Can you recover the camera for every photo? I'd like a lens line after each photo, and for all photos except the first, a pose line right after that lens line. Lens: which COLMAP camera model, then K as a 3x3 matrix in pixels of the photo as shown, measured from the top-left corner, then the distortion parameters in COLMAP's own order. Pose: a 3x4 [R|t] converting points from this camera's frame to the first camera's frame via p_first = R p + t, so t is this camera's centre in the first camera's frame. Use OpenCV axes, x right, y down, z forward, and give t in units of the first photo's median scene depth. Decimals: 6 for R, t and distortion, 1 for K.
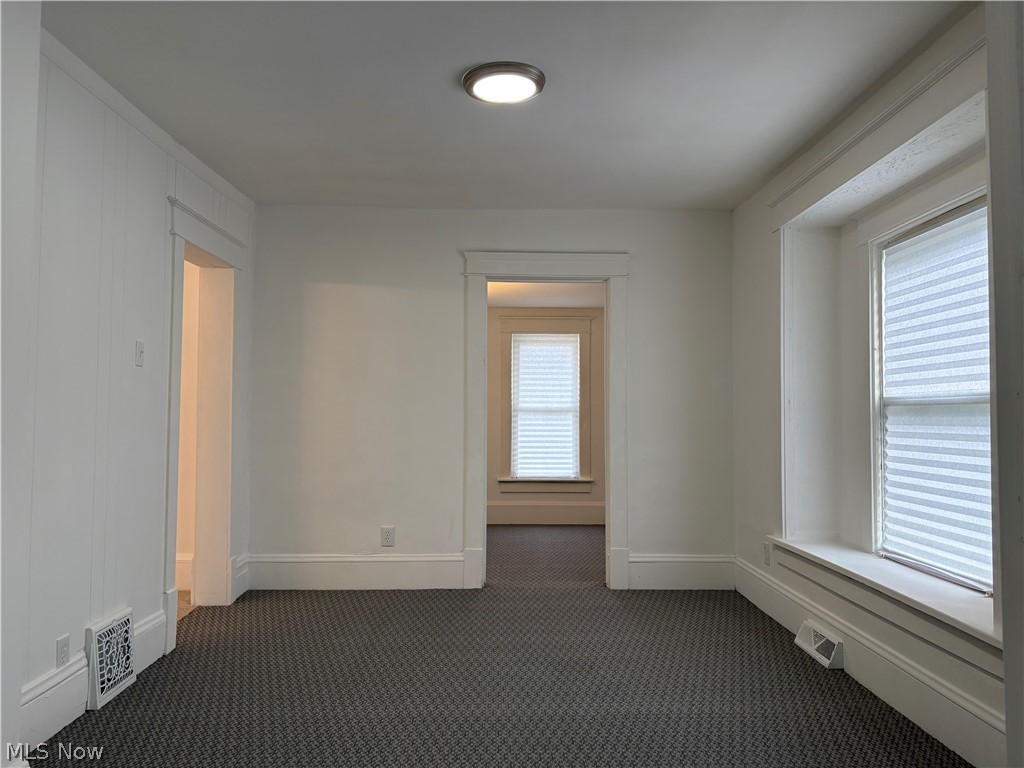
lens RADIAL K [[768.3, 0, 512.3], [0, 768.3, 382.6], [0, 0, 1]] dist [0.064025, -0.067207]
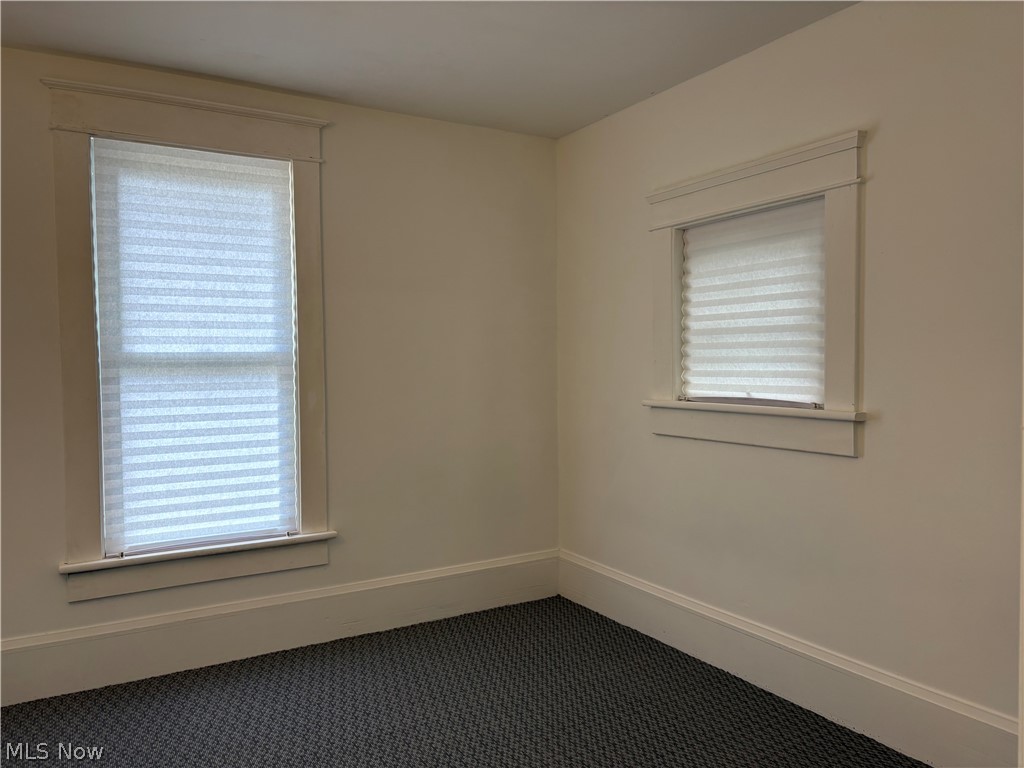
lens RADIAL K [[768.3, 0, 490.6], [0, 768.3, 390.0], [0, 0, 1]] dist [0.064025, -0.067207]
pose [[0.862735, -0.033234, 0.504564, -0.025640], [-0.010626, 0.996426, 0.083800, 0.016852], [-0.505545, -0.077659, 0.859298, 0.611801]]
